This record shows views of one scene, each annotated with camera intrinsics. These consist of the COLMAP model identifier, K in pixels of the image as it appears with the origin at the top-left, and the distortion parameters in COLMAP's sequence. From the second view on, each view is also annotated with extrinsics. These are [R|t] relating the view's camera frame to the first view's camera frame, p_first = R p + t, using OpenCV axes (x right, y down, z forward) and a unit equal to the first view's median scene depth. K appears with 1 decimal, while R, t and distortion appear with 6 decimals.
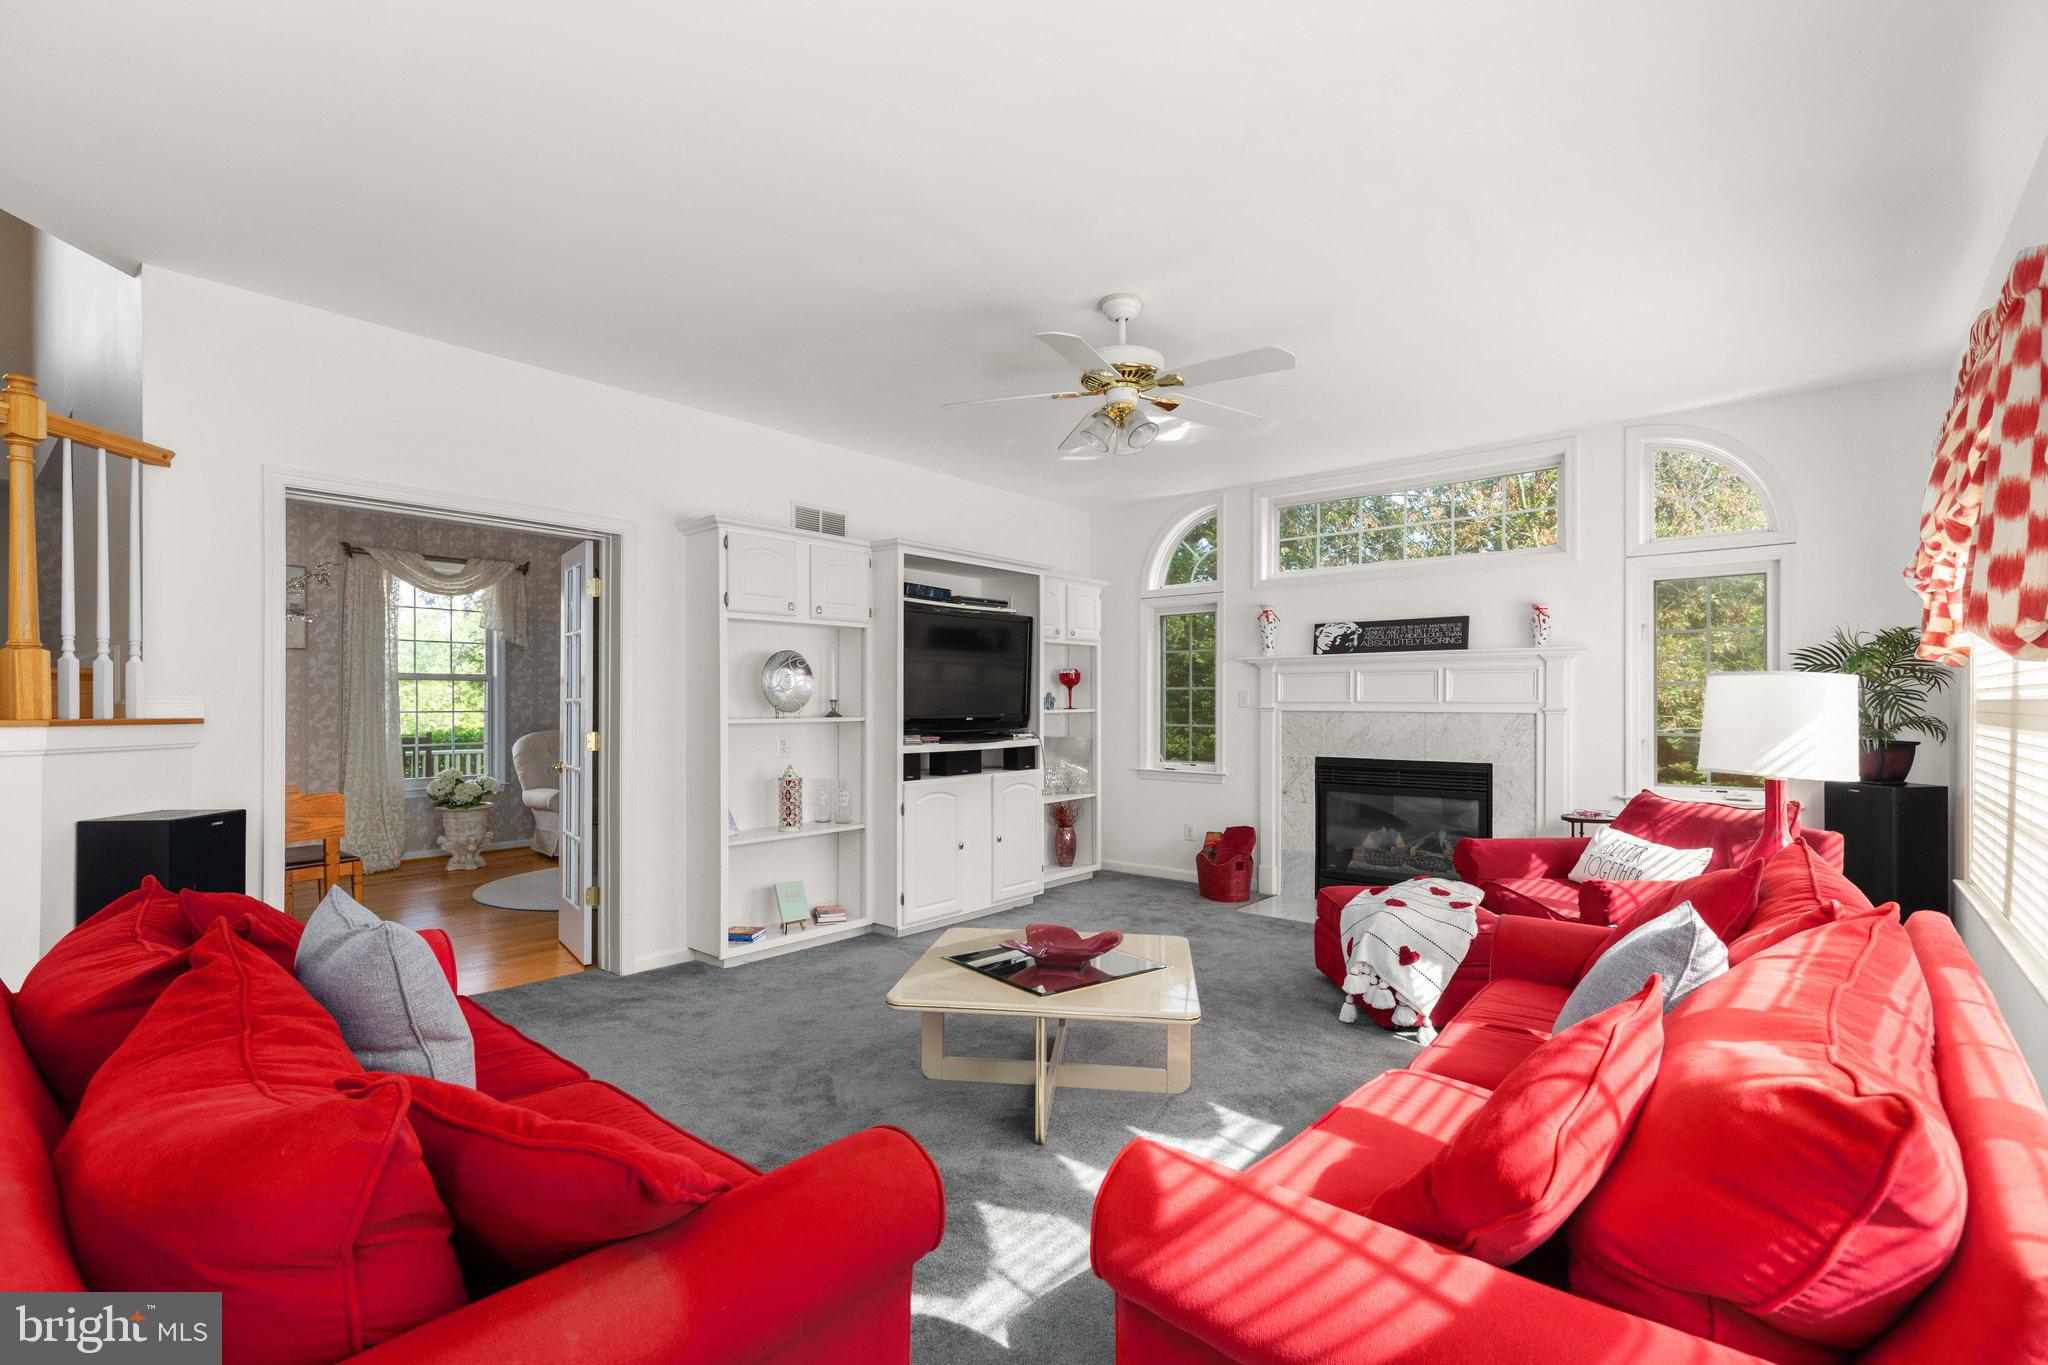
lens RADIAL K [[925.1, 0, 1038.8], [0, 925.1, 688.6], [0, 0, 1]] dist [0.012211, -0.002801]
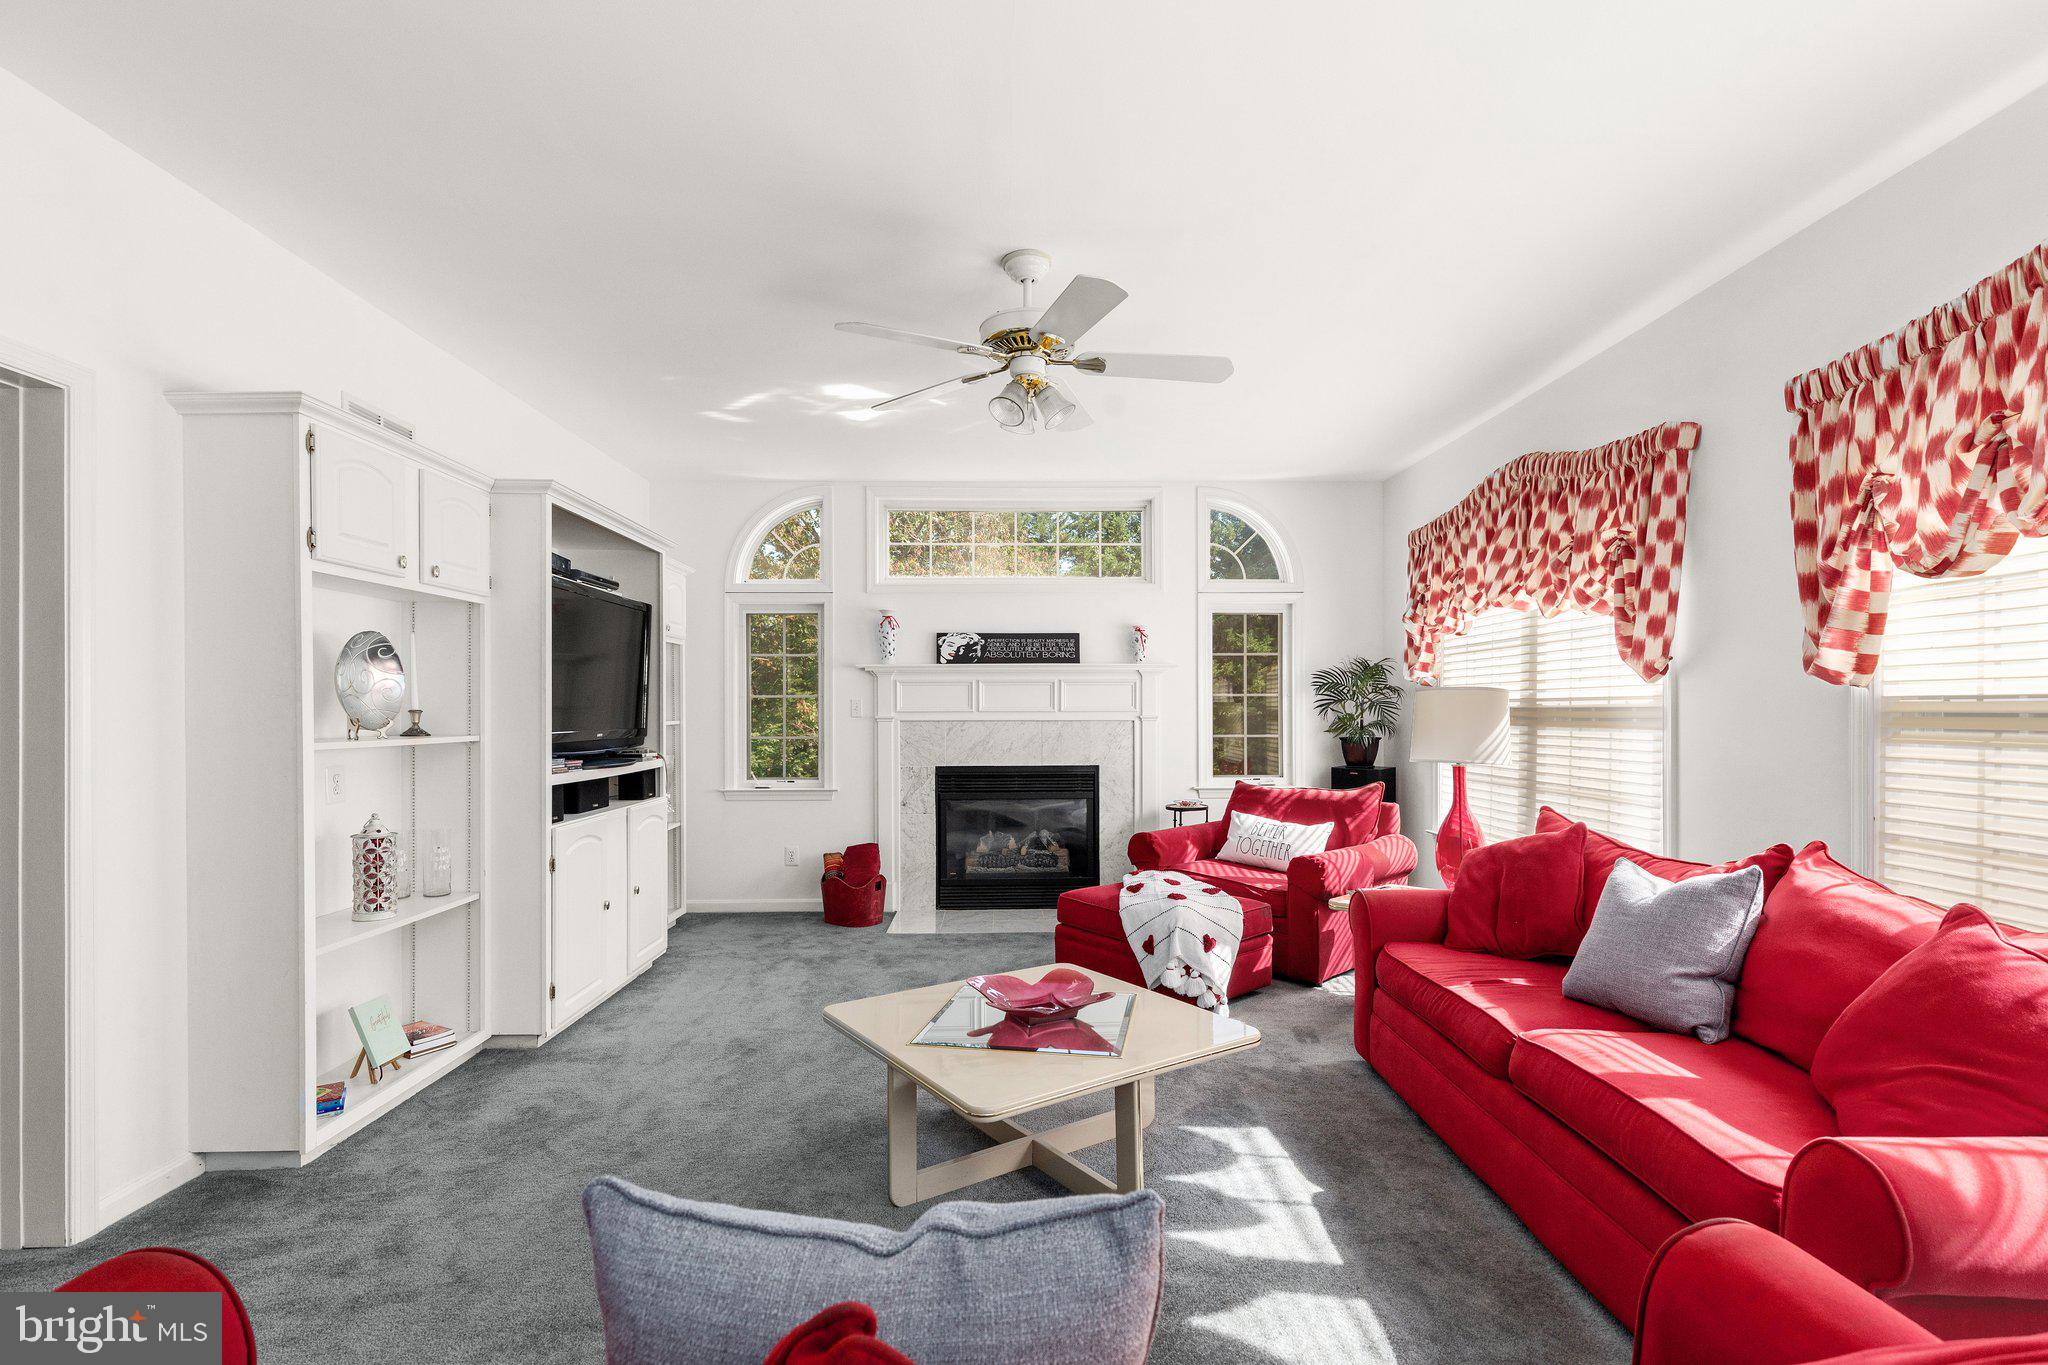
lens RADIAL K [[925.1, 0, 1029.1], [0, 925.1, 702.6], [0, 0, 1]] dist [0.012211, -0.002801]
pose [[0.755082, 0.003113, 0.655623, -0.343031], [-0.005609, 0.999983, 0.001713, 0.003351], [-0.655607, -0.004971, 0.755086, 0.228257]]
